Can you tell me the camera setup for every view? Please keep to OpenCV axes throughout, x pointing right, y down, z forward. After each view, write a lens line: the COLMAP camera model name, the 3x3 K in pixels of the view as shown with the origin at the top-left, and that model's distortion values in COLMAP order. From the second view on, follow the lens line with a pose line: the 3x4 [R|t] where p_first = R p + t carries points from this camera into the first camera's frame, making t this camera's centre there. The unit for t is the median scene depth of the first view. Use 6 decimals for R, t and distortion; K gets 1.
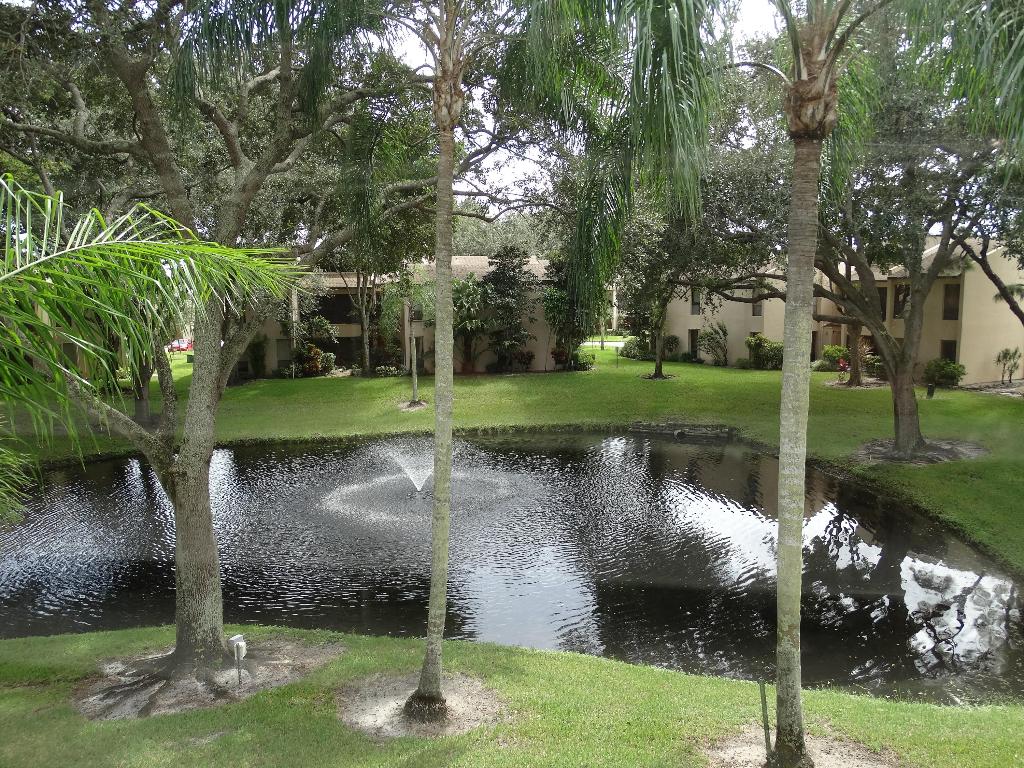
lens RADIAL K [[732.0, 0, 514.0], [0, 732.0, 385.7], [0, 0, 1]] dist [0.012979, -0.004187]
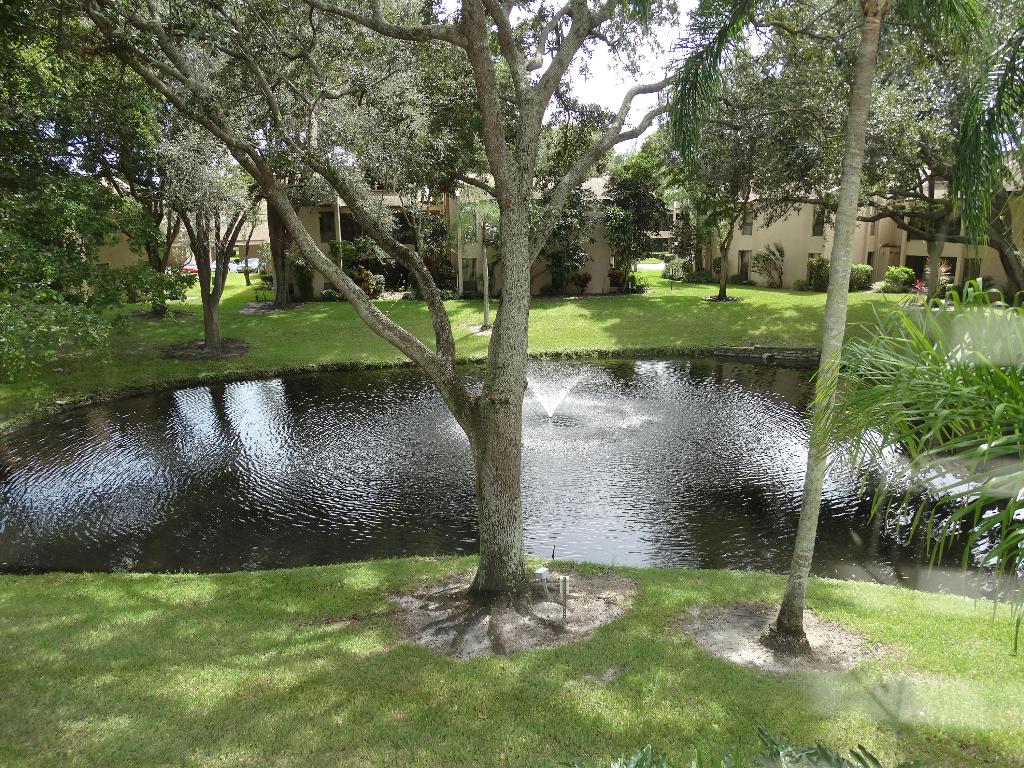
lens RADIAL K [[732.0, 0, 510.5], [0, 732.0, 385.2], [0, 0, 1]] dist [0.012979, -0.004187]
pose [[0.999516, -0.005144, 0.030672, -0.110323], [0.001910, 0.994515, 0.104576, -0.000686], [-0.031042, -0.104467, 0.994044, 0.015442]]
